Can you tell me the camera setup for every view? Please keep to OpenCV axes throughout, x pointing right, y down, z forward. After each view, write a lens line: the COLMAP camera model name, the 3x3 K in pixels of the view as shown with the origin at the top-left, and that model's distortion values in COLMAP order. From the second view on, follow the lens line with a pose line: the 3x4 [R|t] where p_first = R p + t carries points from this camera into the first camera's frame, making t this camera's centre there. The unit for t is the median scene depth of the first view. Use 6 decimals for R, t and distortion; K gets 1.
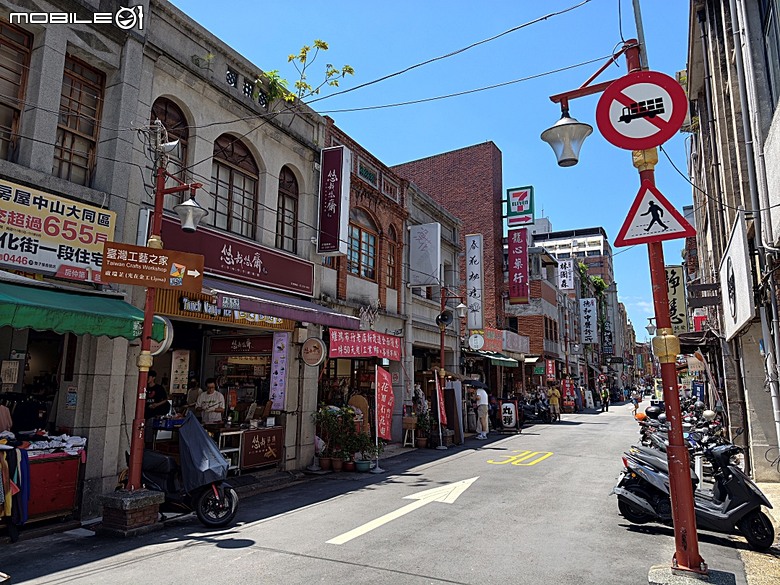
lens RADIAL K [[556.5, 0, 390.0], [0, 556.5, 292.5], [0, 0, 1]] dist [-0.007344, -0.002032]
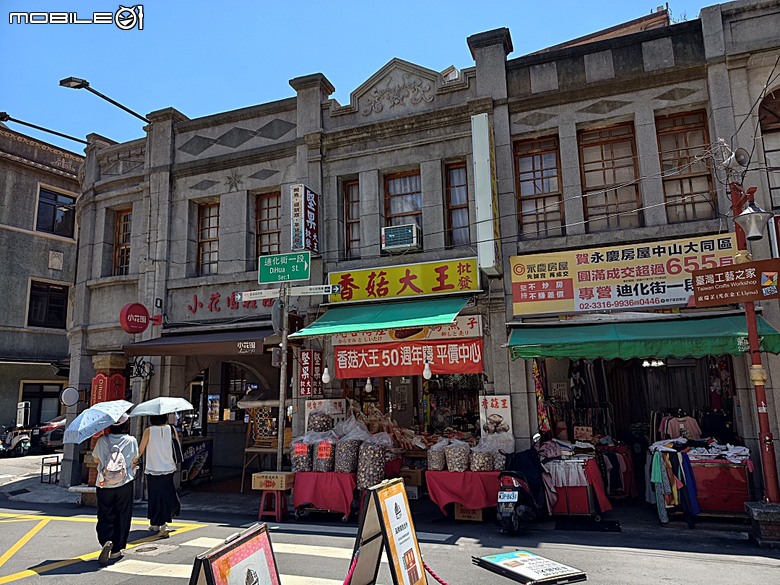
lens RADIAL K [[571.5, 0, 390.0], [0, 571.5, 292.5], [0, 0, 1]] dist [0.104300, -0.137272]
pose [[0.106850, -0.189968, -0.975959, 0.546220], [0.185868, 0.968091, -0.168087, 0.032211], [0.976748, -0.163440, 0.138749, 0.225257]]
